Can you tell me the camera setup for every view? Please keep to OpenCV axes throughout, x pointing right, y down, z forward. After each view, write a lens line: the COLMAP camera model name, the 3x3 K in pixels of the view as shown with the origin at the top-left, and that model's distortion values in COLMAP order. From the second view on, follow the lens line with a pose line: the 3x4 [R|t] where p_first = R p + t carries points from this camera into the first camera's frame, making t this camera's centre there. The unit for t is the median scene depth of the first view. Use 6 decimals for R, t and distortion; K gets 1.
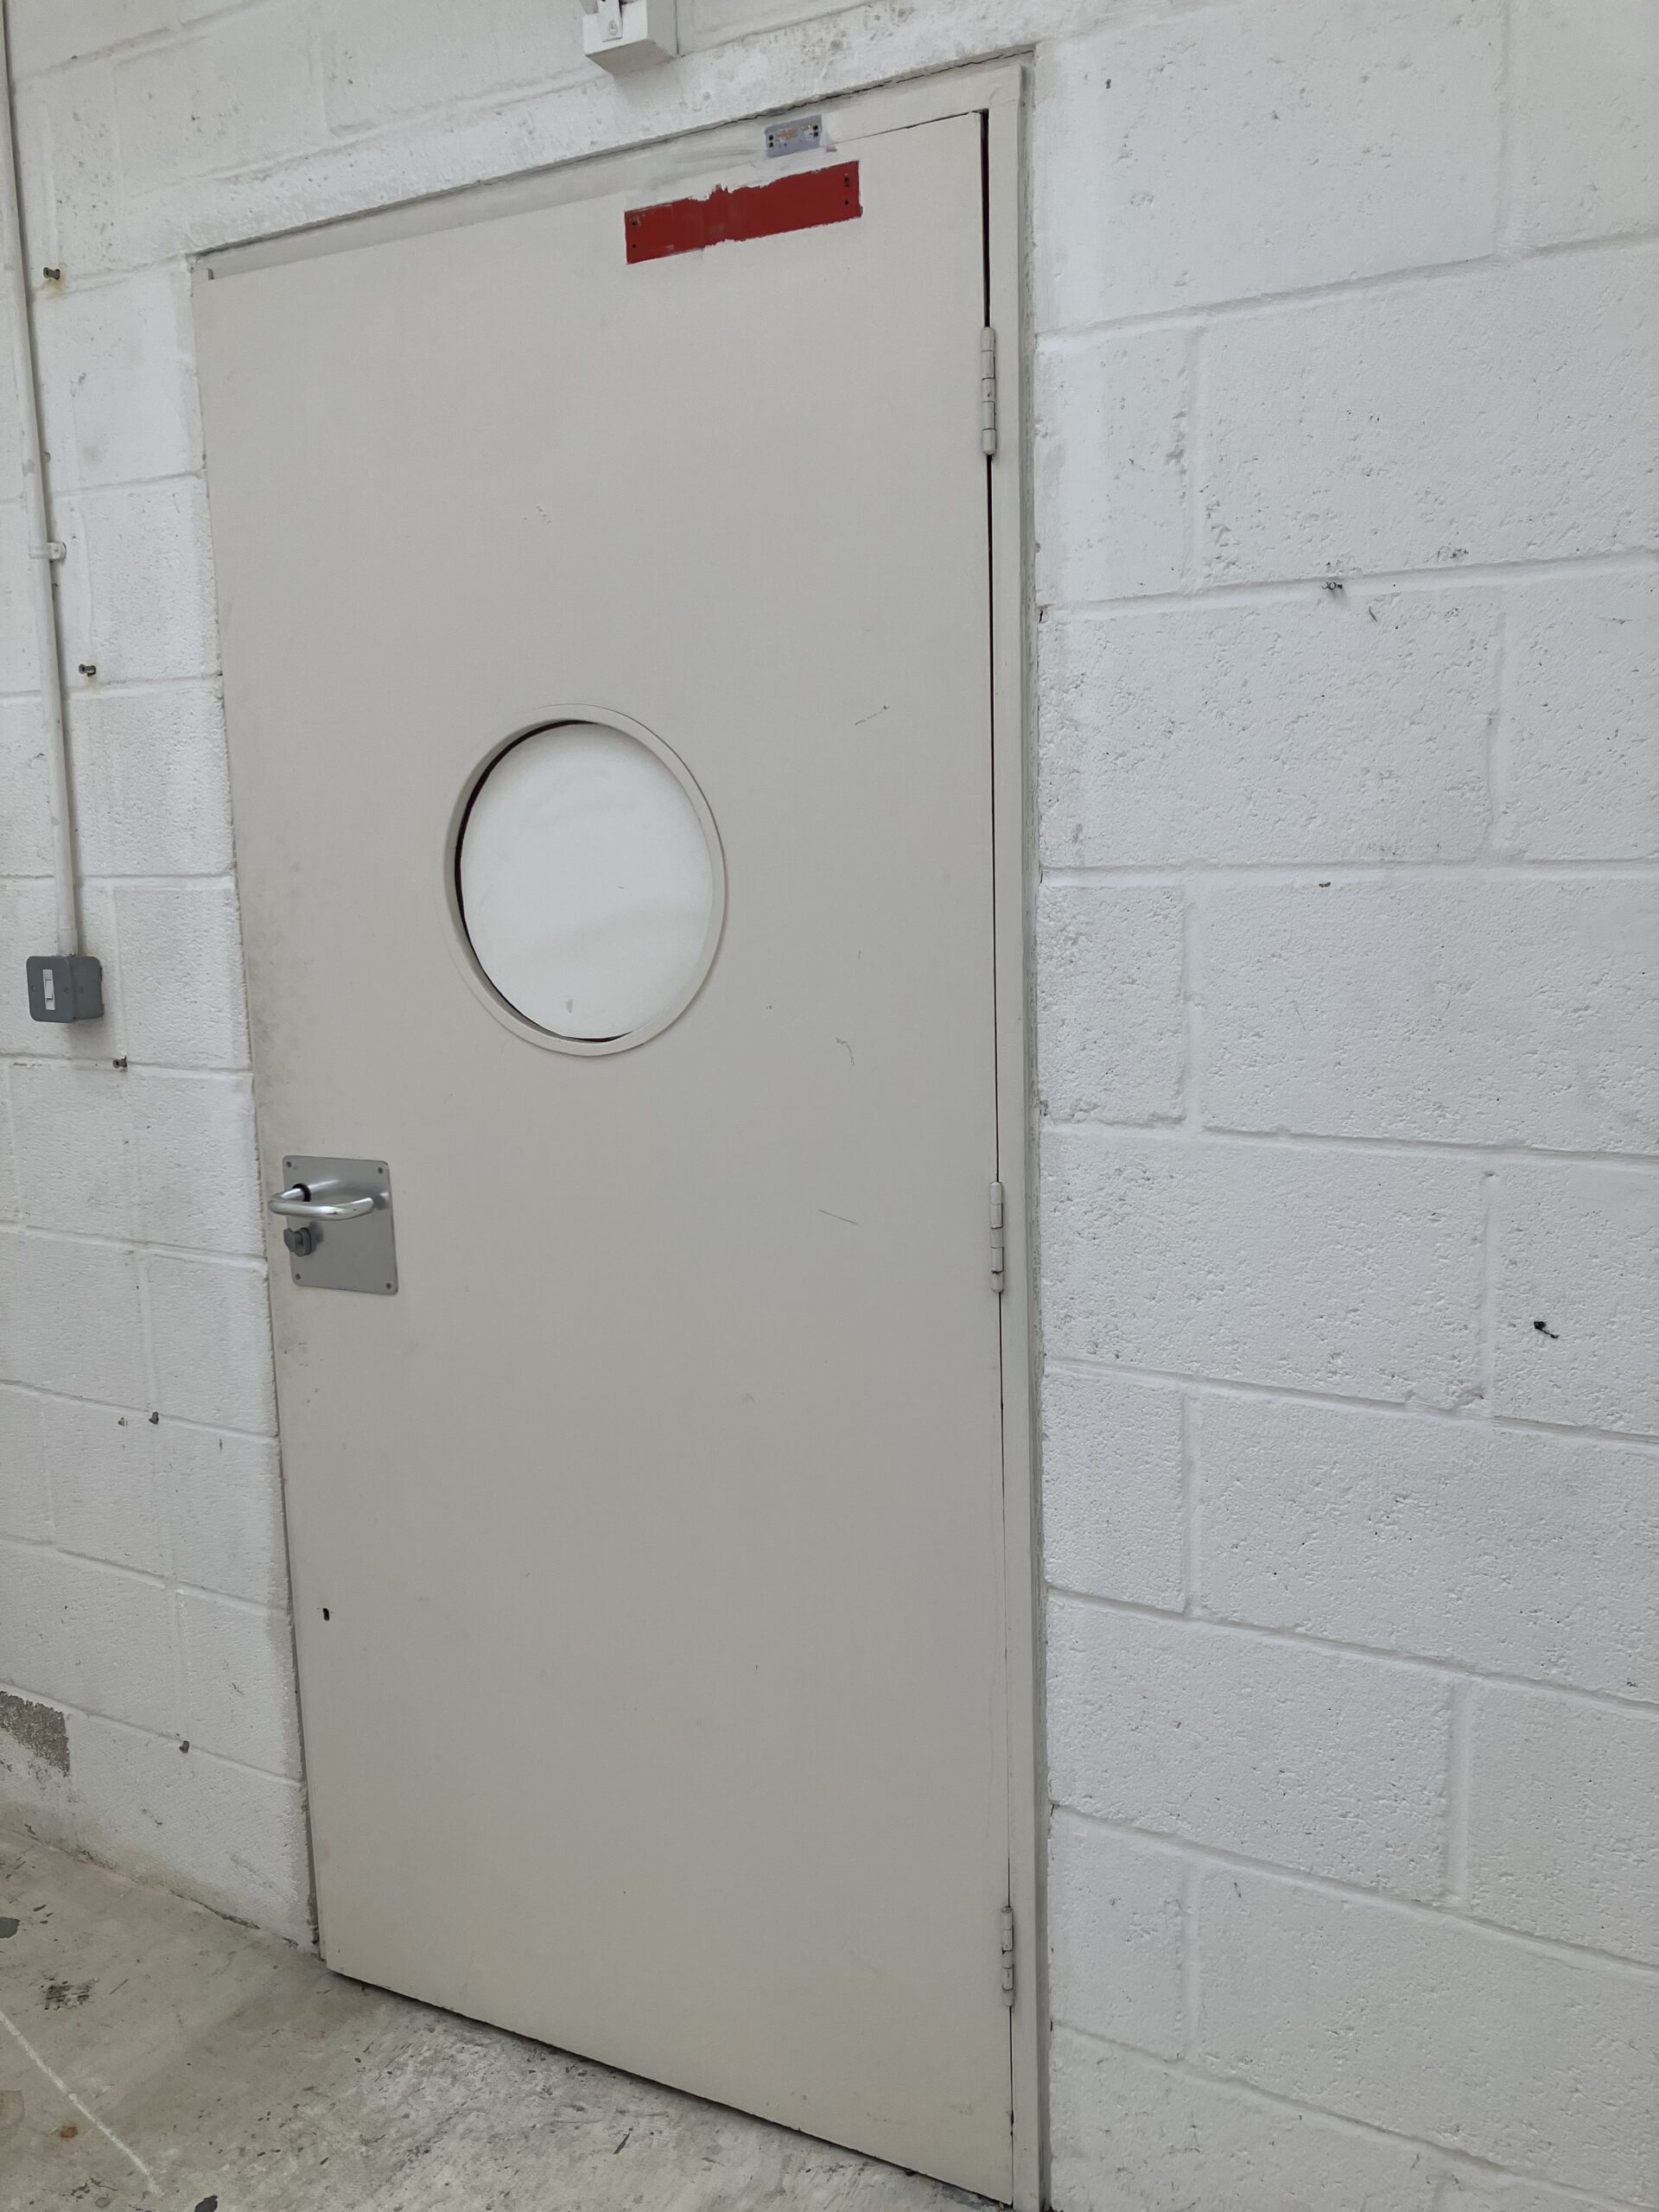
lens RADIAL K [[1822.2, 0, 831.6], [0, 1822.2, 1094.5], [0, 0, 1]] dist [0.025785, -0.022558]
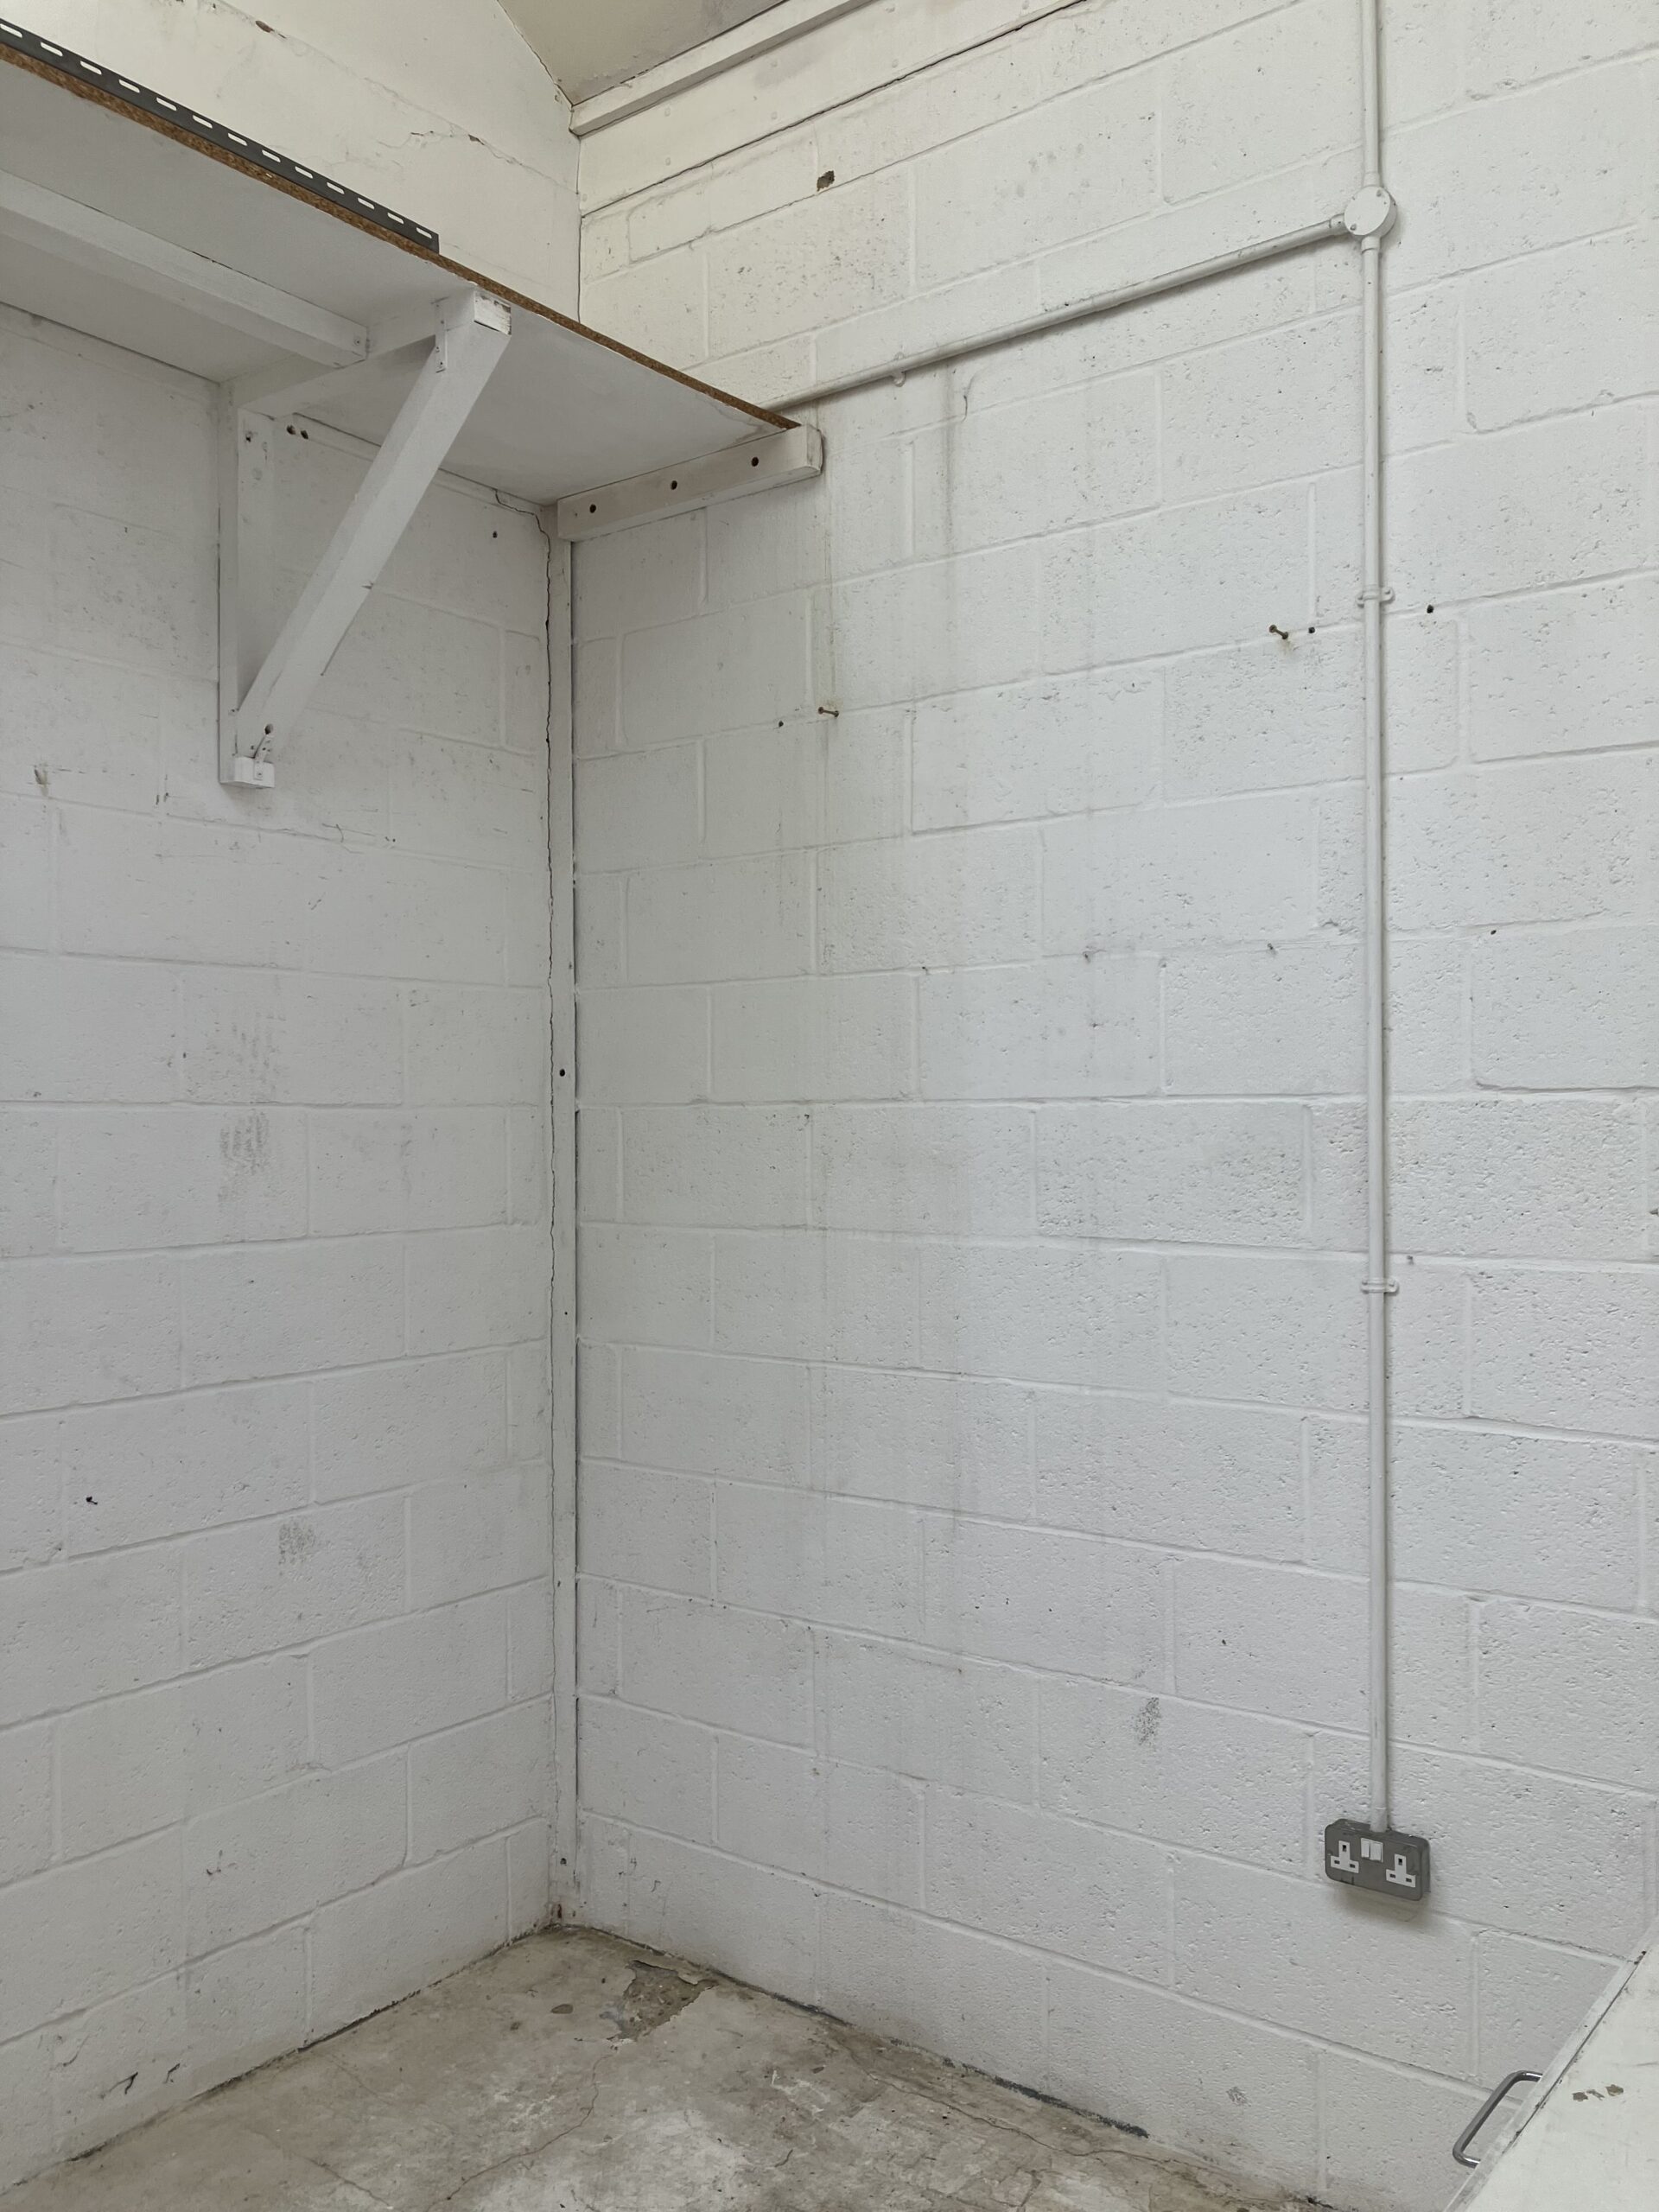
lens RADIAL K [[1822.2, 0, 825.8], [0, 1822.2, 1112.5], [0, 0, 1]] dist [0.025785, -0.022558]
pose [[0.127744, 0.037311, 0.991105, -1.349111], [0.157852, 0.985790, -0.057457, -0.034549], [-0.979165, 0.163788, 0.120040, -0.012138]]
